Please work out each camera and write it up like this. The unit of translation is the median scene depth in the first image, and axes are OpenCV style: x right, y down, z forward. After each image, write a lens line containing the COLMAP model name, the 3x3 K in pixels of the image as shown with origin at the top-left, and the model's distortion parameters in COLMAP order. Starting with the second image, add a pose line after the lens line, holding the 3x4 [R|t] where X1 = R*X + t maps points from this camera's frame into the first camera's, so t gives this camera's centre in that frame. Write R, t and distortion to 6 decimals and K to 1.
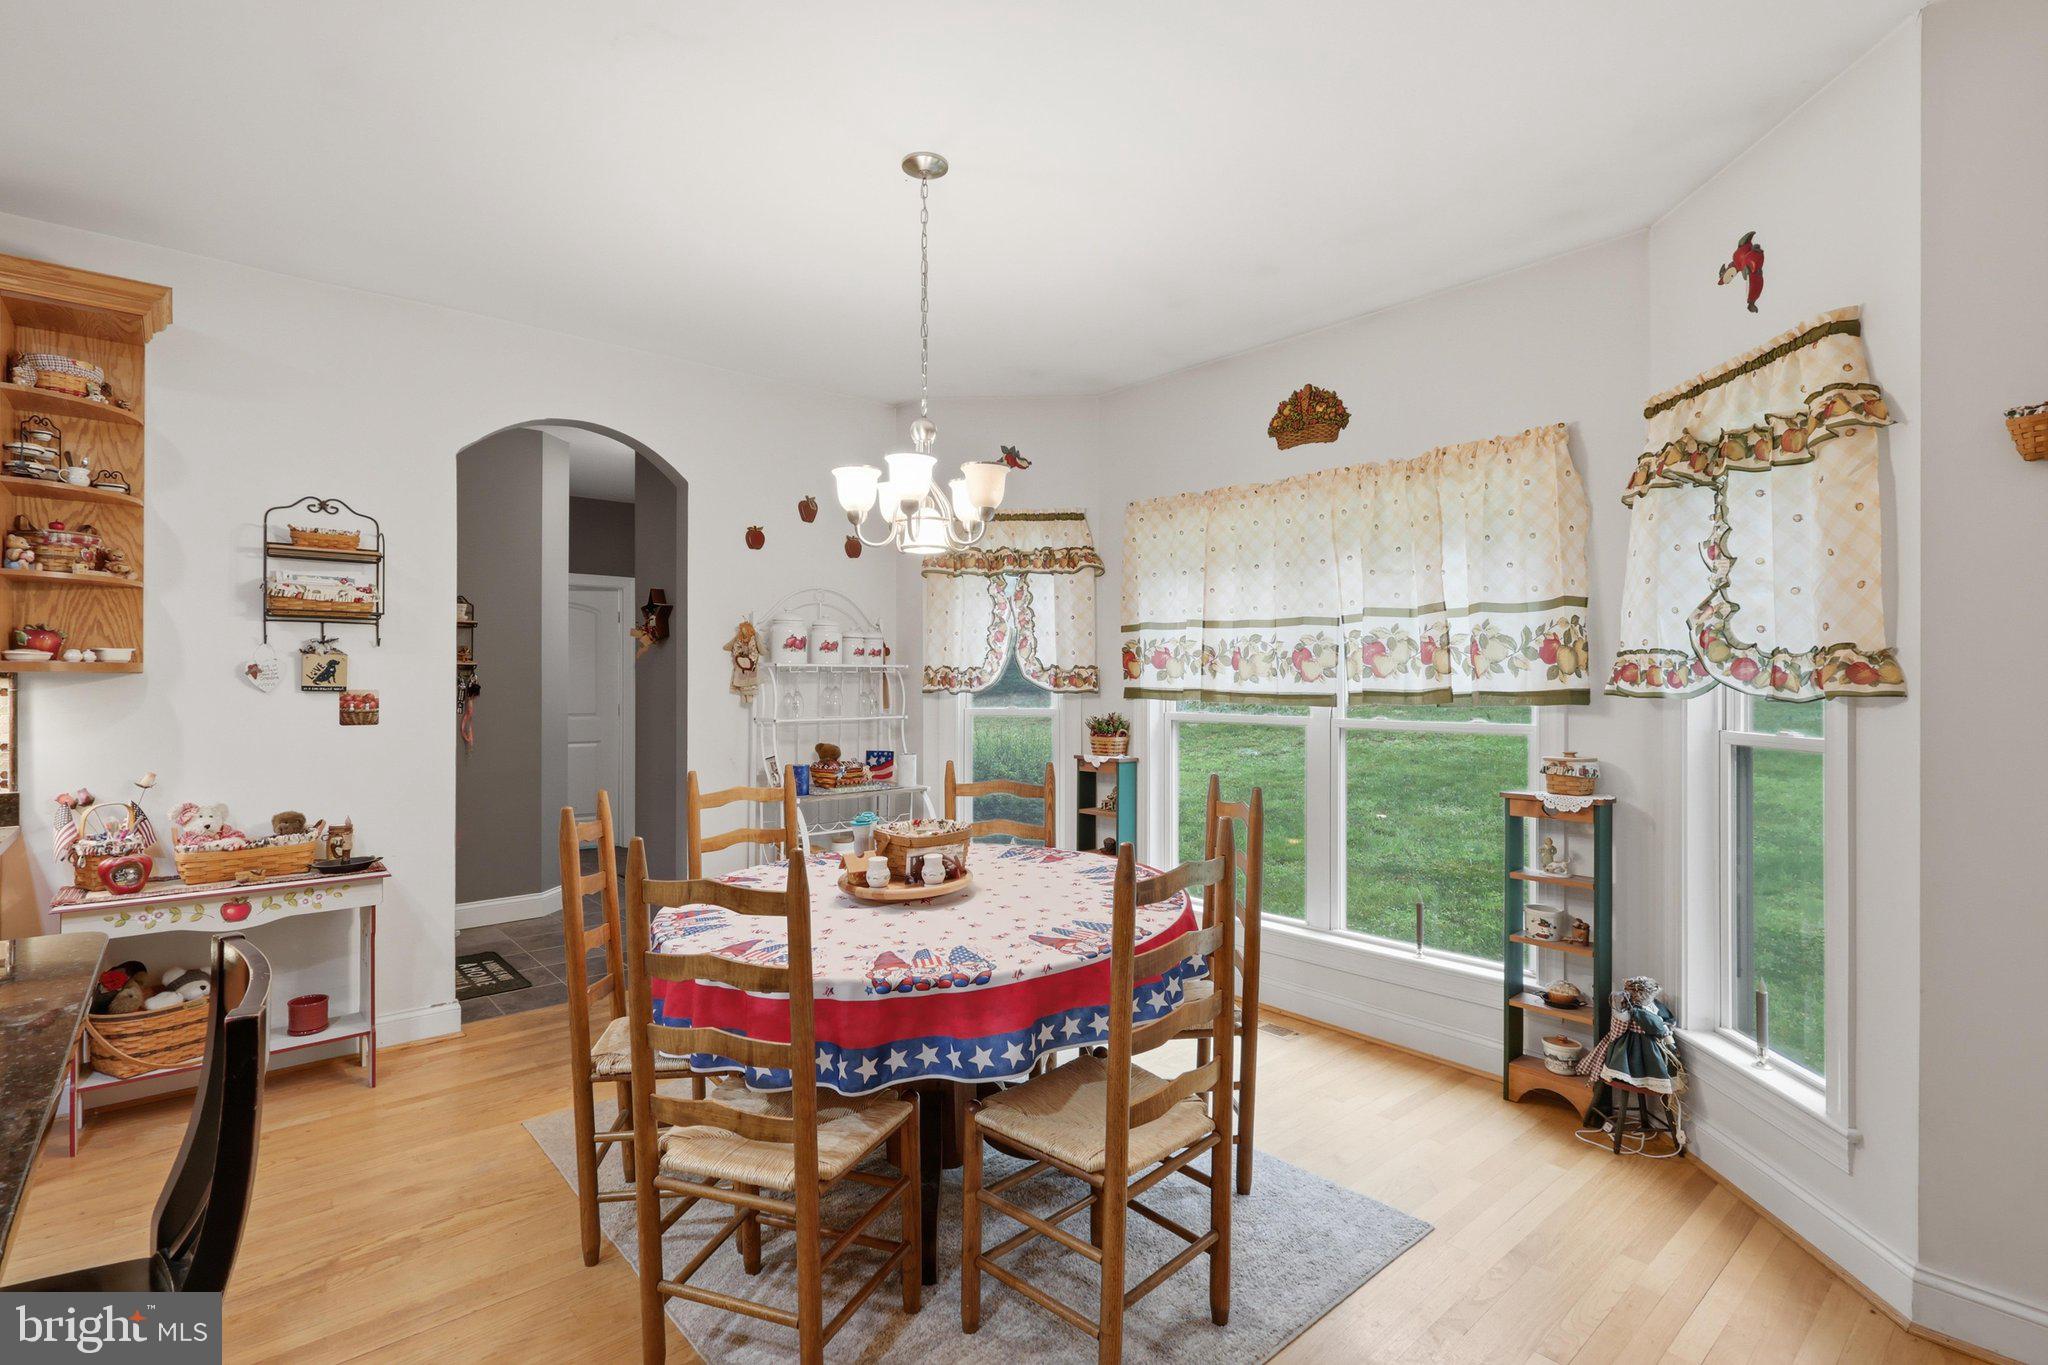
lens RADIAL K [[965.0, 0, 1020.3], [0, 965.0, 676.5], [0, 0, 1]] dist [-0.003591, 0.001355]
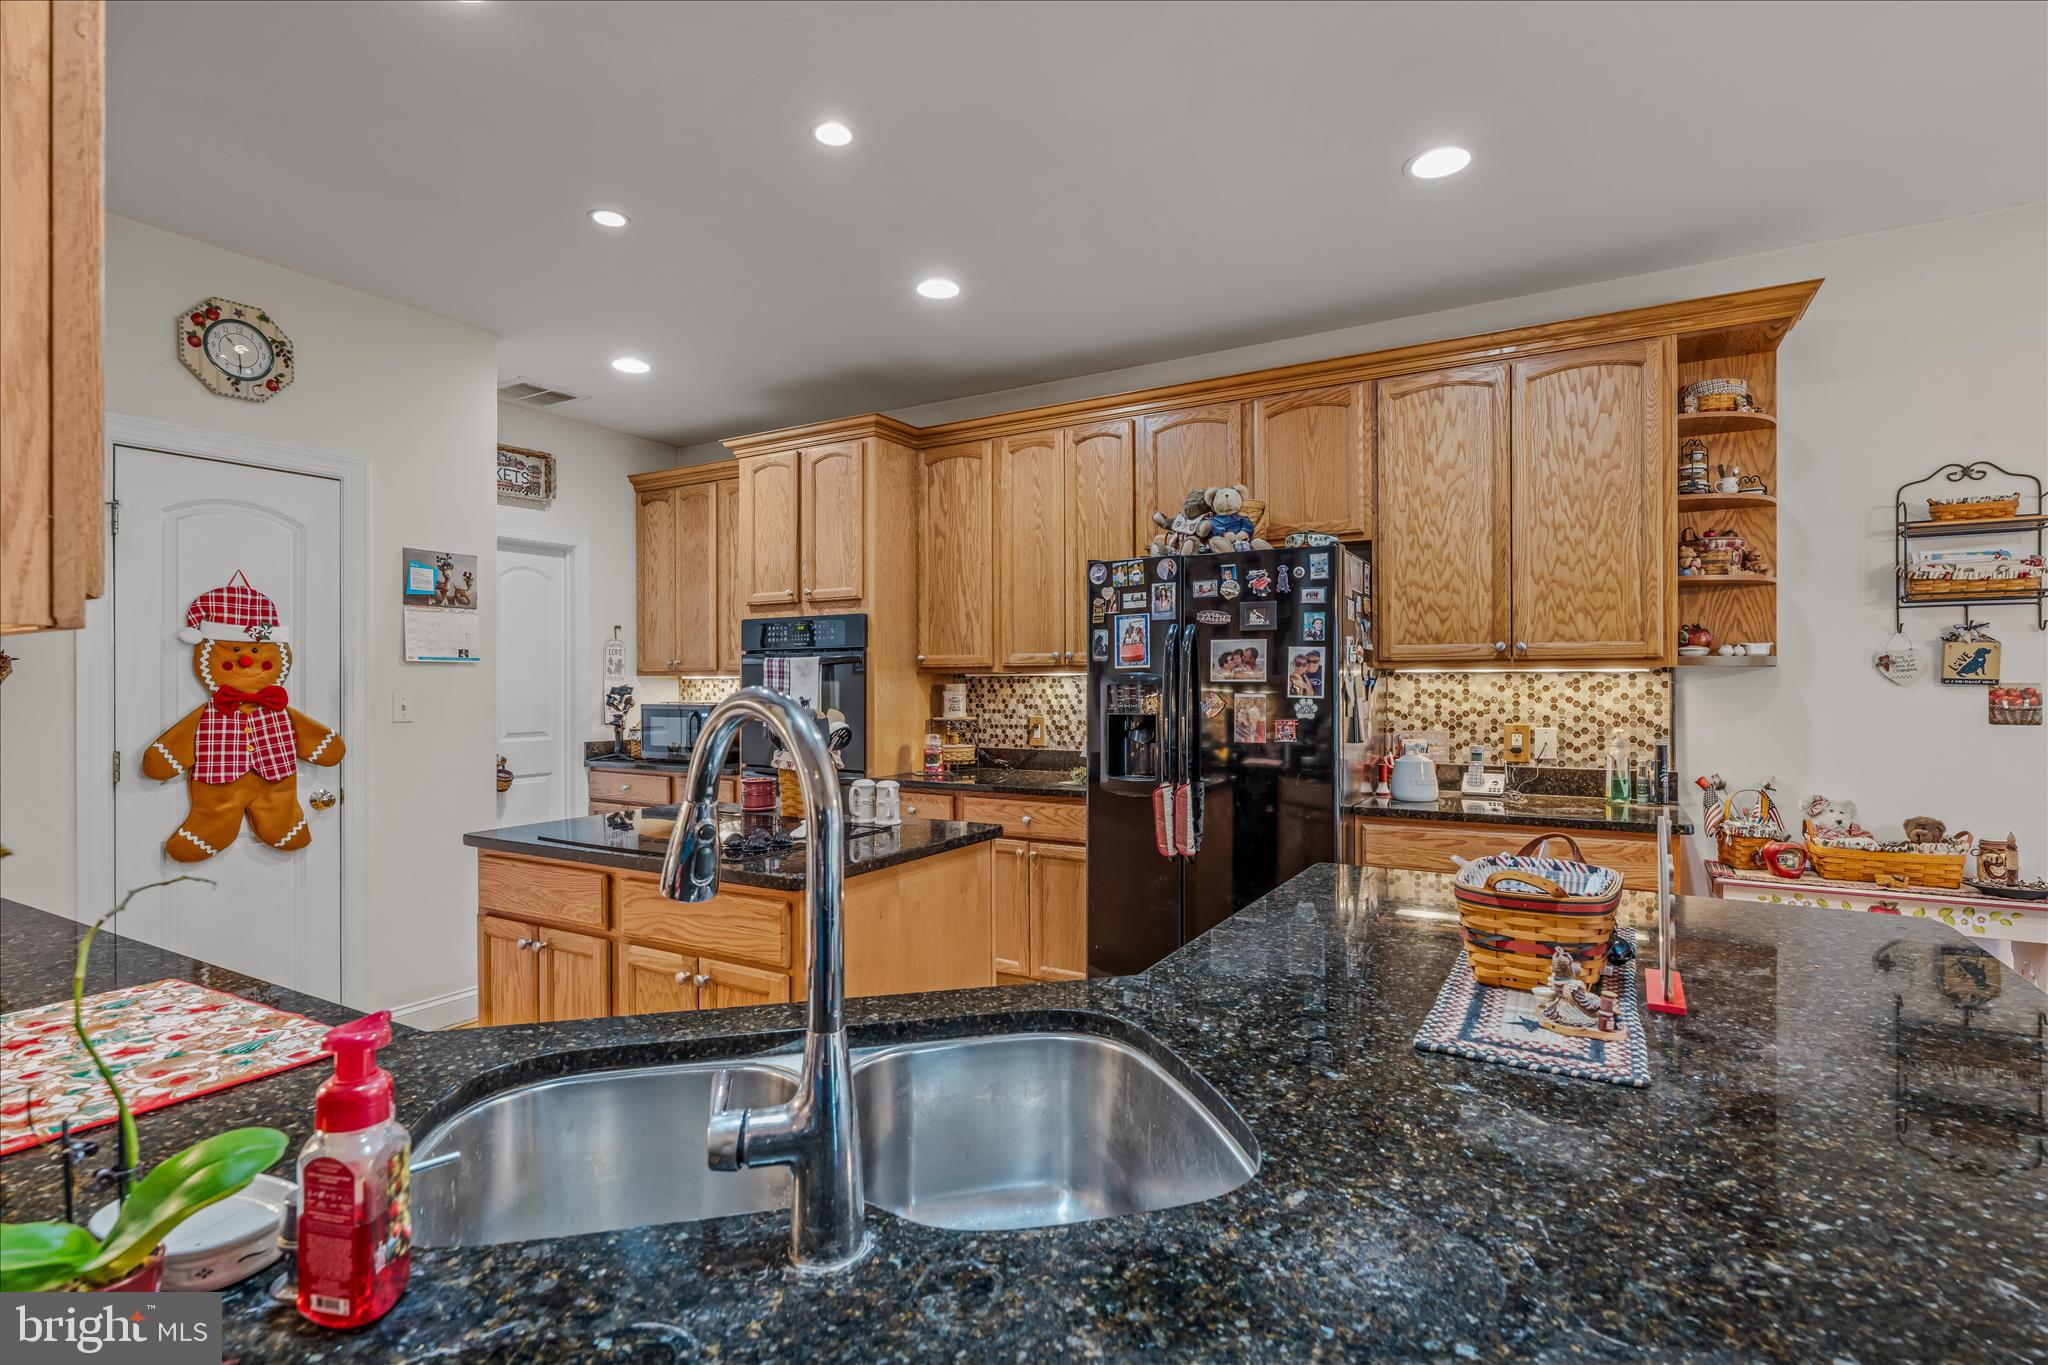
lens RADIAL K [[965.0, 0, 1029.6], [0, 965.0, 686.0], [0, 0, 1]] dist [-0.003591, 0.001355]
pose [[0.323548, -0.002813, -0.946208, -0.175702], [0.006093, 0.999981, -0.000889, 0.012688], [0.946192, -0.005478, 0.323559, -0.087653]]
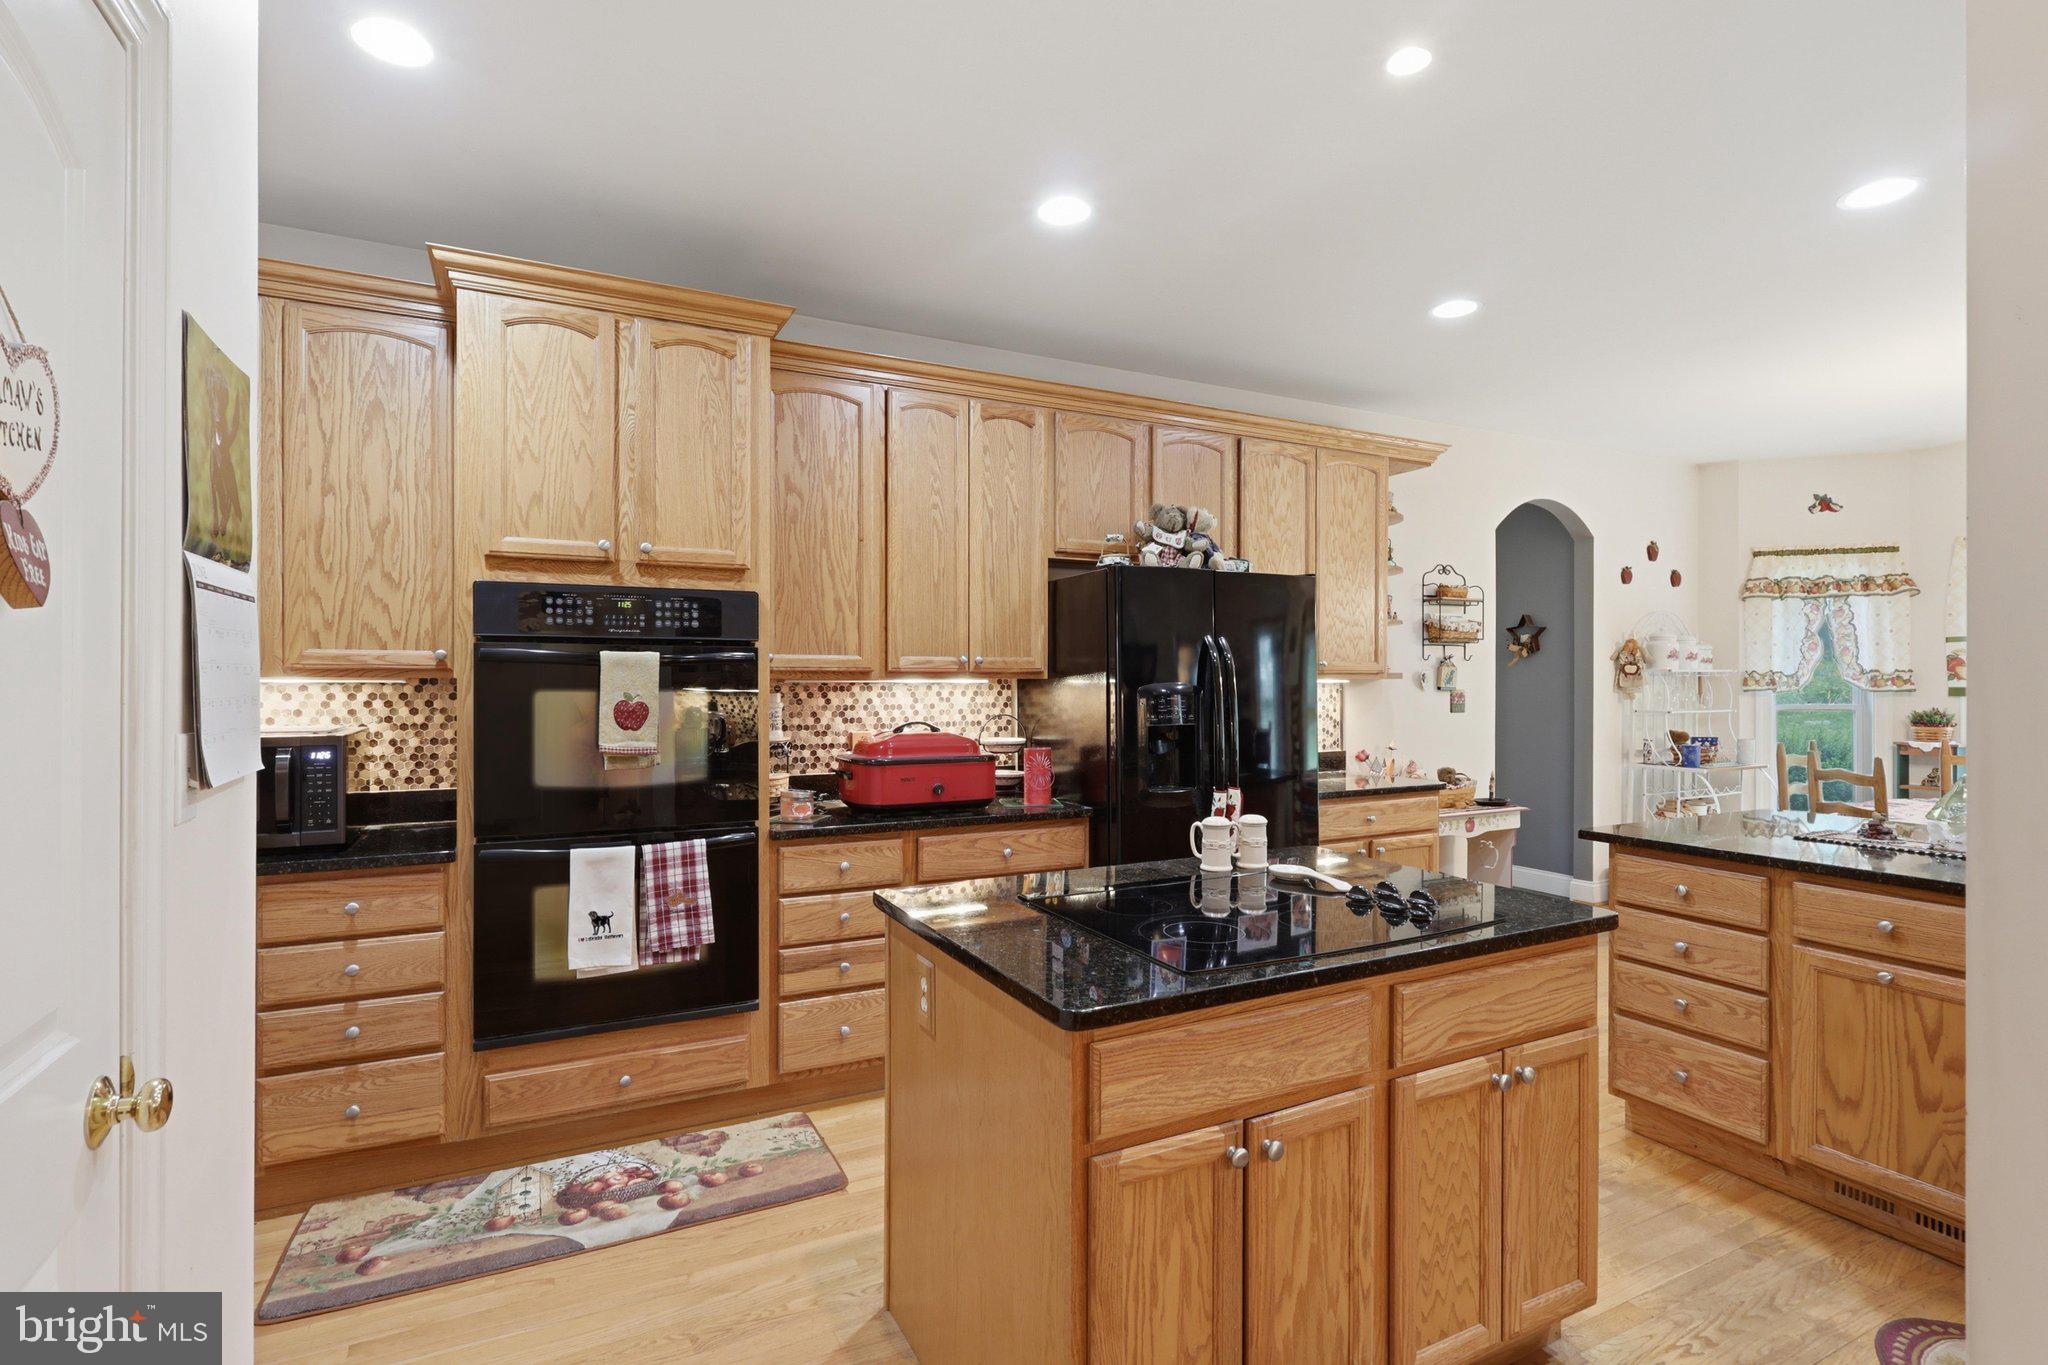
lens RADIAL K [[965.0, 0, 1025.6], [0, 965.0, 685.1], [0, 0, 1]] dist [-0.003591, 0.001355]
pose [[0.968909, -0.000955, -0.247417, -1.001619], [0.003324, 0.999953, 0.009155, -0.009002], [0.247397, -0.009693, 0.968866, -0.664341]]
